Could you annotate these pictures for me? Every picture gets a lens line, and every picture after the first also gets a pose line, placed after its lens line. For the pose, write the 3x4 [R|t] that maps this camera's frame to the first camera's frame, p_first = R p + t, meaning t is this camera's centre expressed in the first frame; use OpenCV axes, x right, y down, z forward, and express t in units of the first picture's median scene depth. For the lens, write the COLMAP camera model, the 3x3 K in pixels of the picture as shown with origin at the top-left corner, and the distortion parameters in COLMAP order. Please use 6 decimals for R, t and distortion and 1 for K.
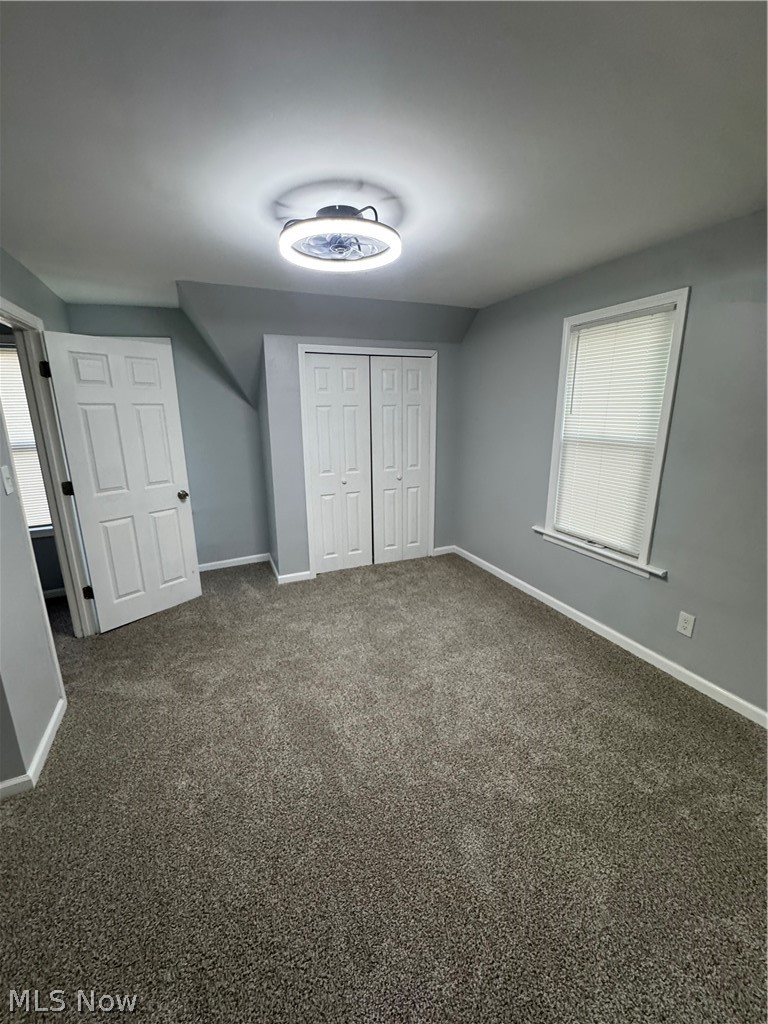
lens RADIAL K [[410.0, 0, 384.0], [0, 410.0, 512.0], [0, 0, 1]] dist [-0.002699, -0.000089]
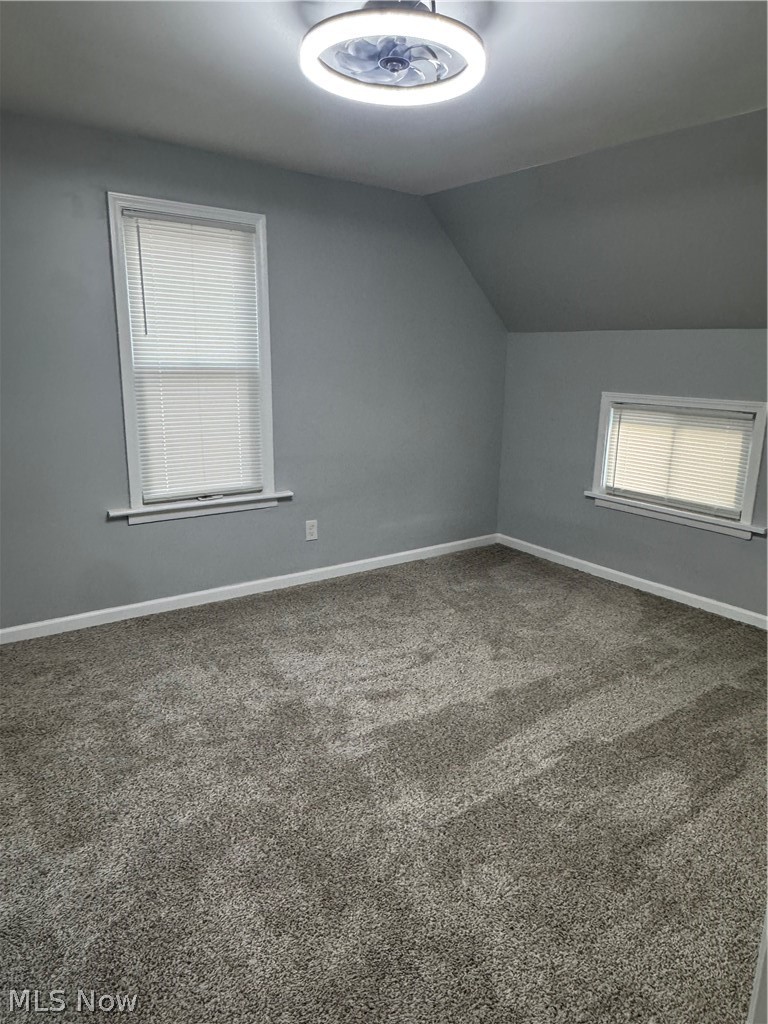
lens RADIAL K [[673.6, 0, 384.0], [0, 673.6, 512.0], [0, 0, 1]] dist [-0.000973, -0.000395]
pose [[-0.214459, -0.211609, 0.953535, -0.961519], [0.227346, 0.938621, 0.259432, -0.185787], [-0.949906, 0.272420, -0.153187, 1.017287]]
